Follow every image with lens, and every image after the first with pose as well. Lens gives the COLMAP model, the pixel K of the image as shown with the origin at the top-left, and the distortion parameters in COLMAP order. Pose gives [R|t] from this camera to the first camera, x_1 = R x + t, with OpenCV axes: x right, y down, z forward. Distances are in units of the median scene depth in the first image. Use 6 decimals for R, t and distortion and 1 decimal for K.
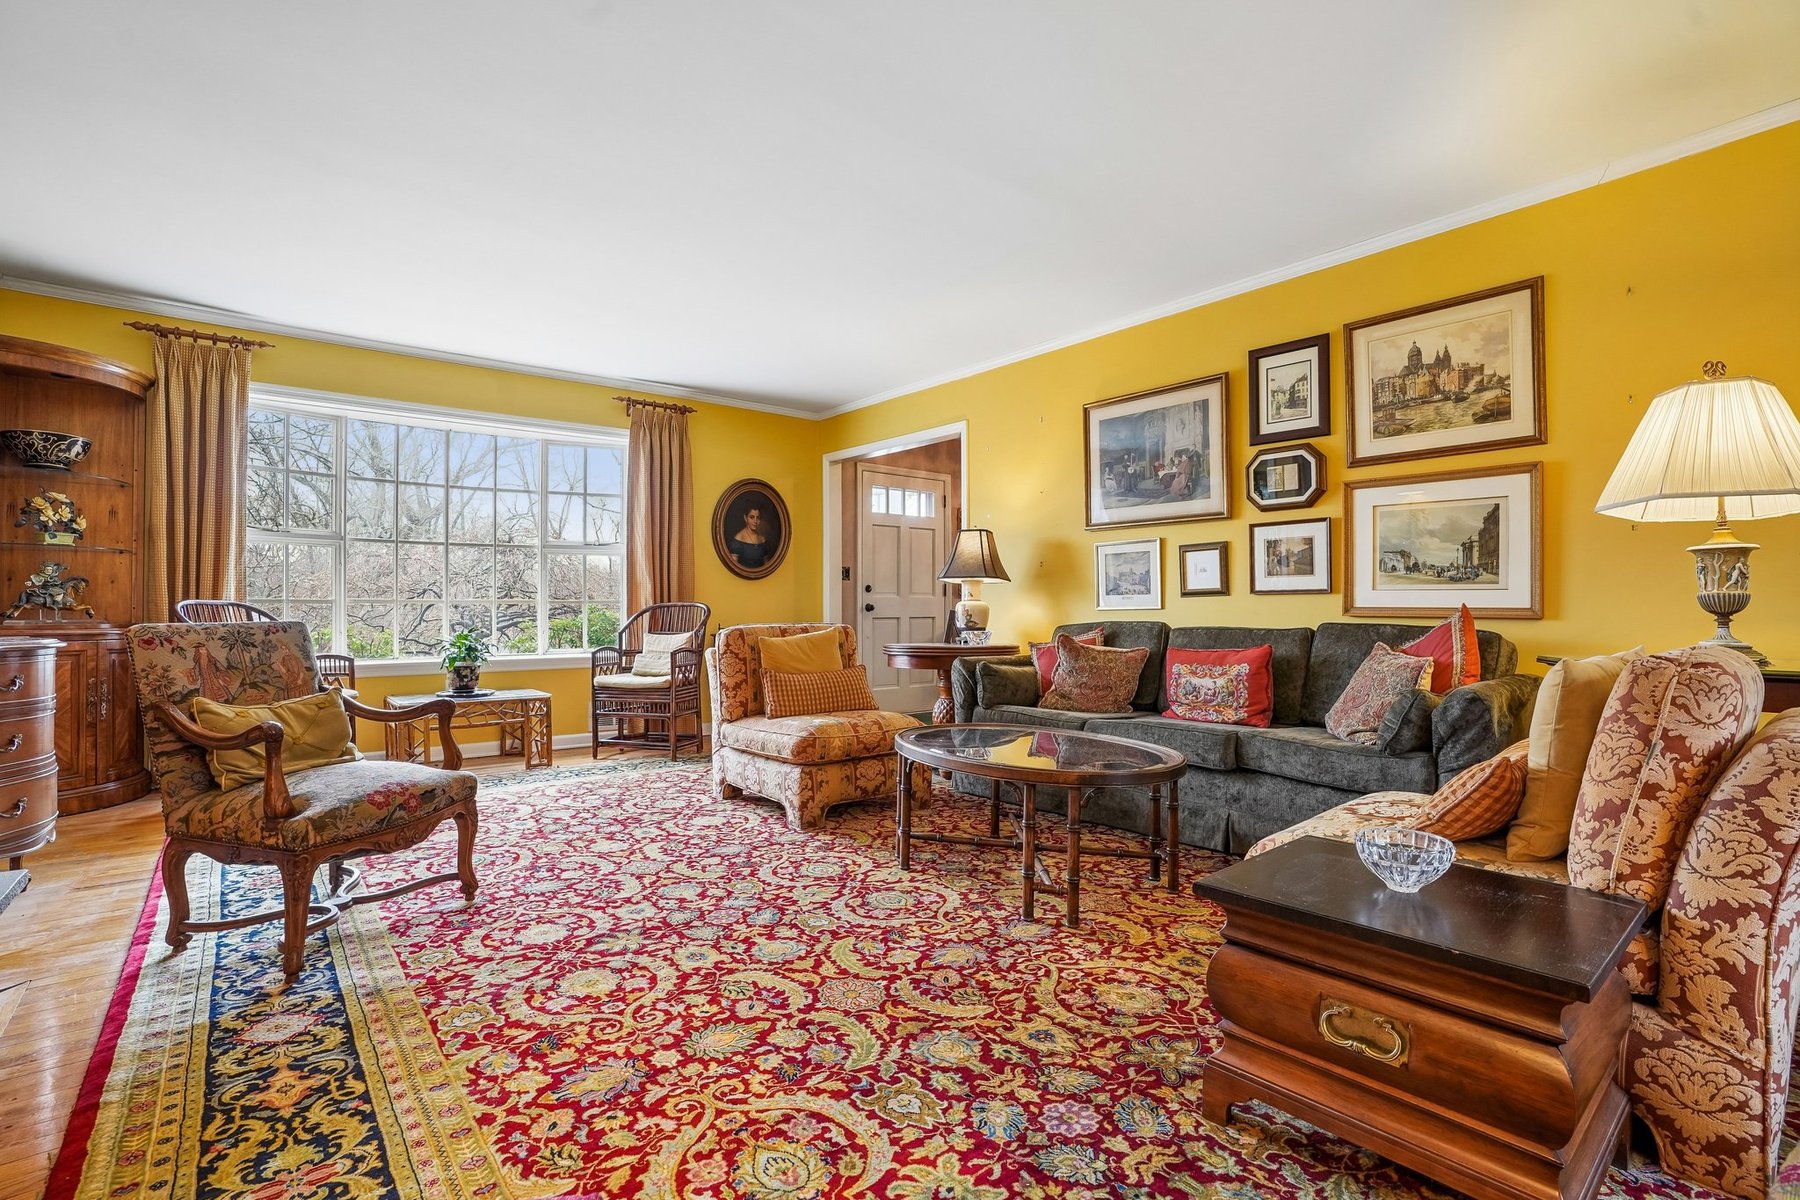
lens RADIAL K [[827.7, 0, 892.2], [0, 827.7, 604.7], [0, 0, 1]] dist [-0.059765, 0.014192]
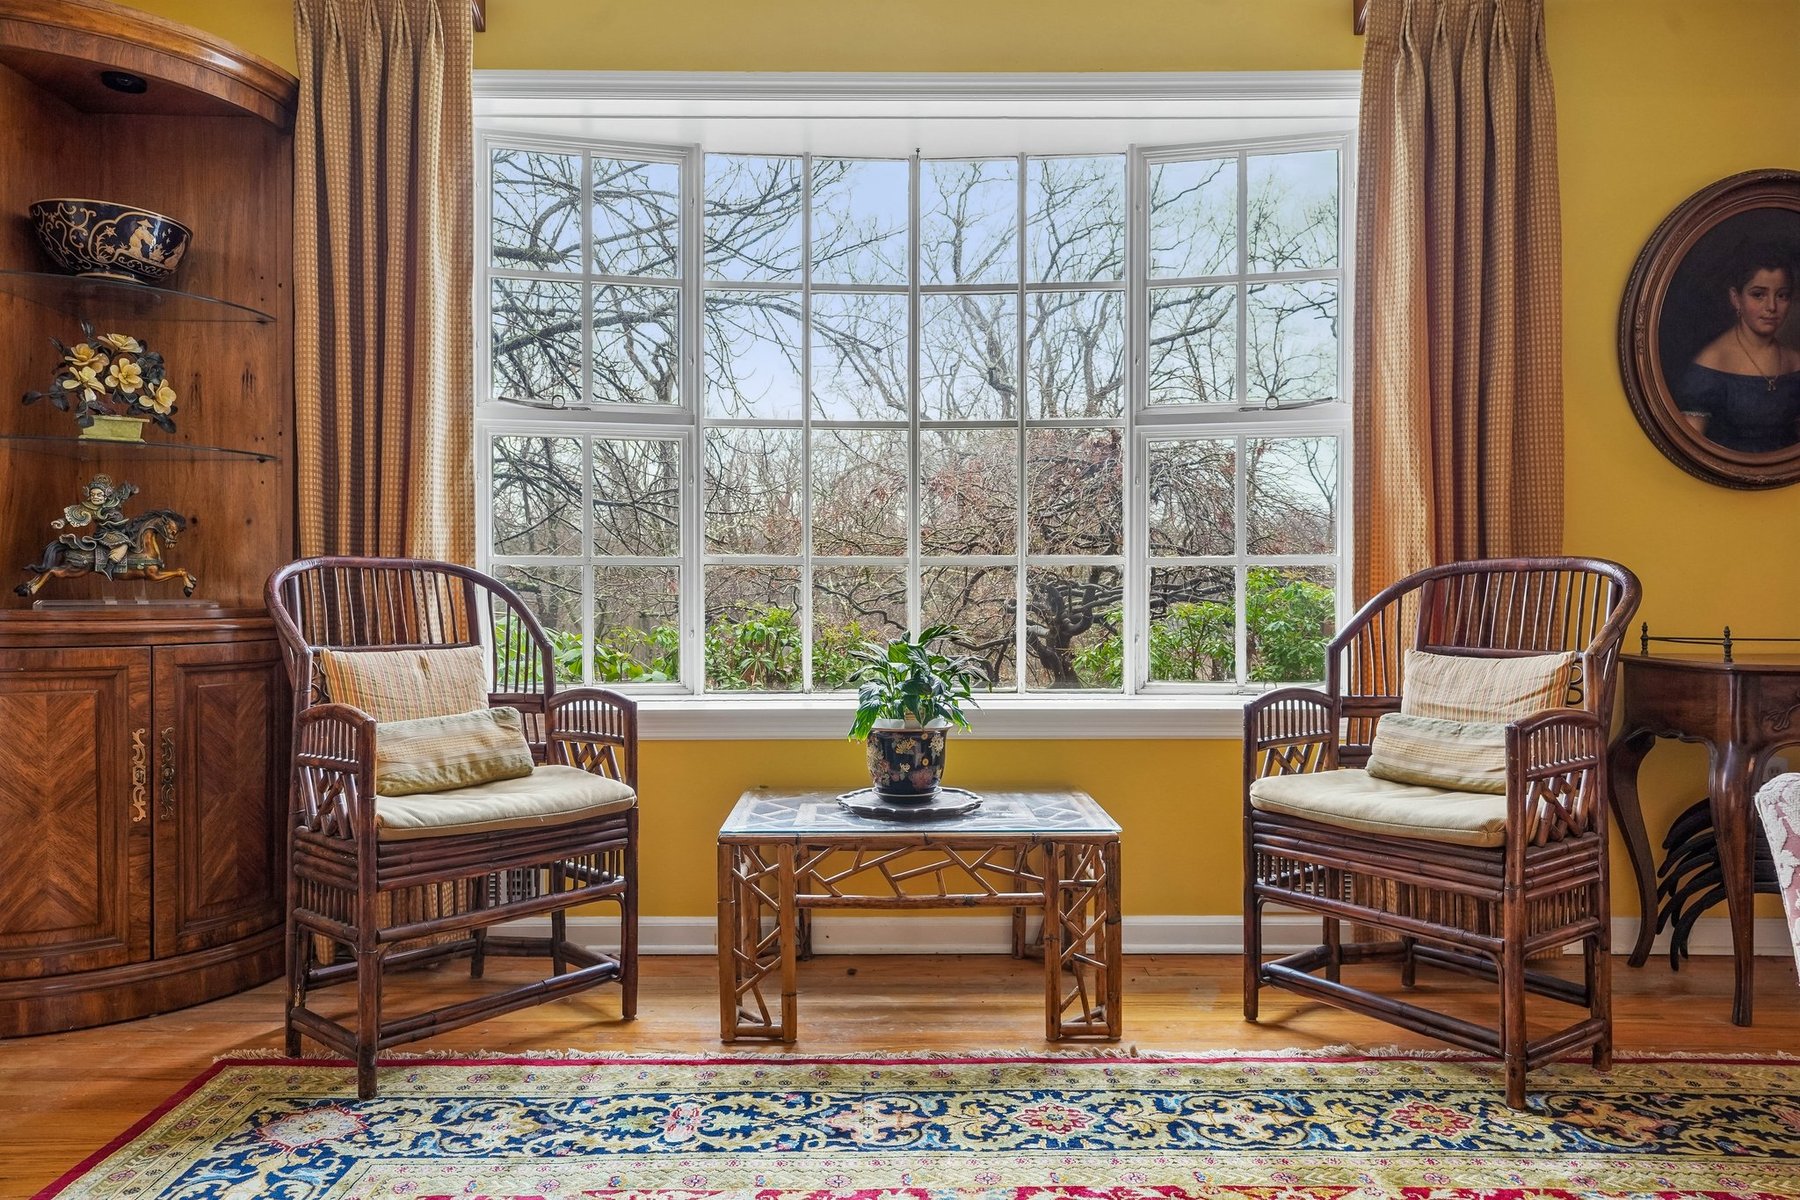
lens RADIAL K [[1218.6, 0, 895.9], [0, 1218.6, 599.6], [0, 0, 1]] dist [0.011022, 0.006766]
pose [[0.780654, 0.009714, -0.624888, -0.164720], [0.001902, 0.999838, 0.017918, 0.004770], [0.624961, -0.015176, 0.780508, 0.520345]]
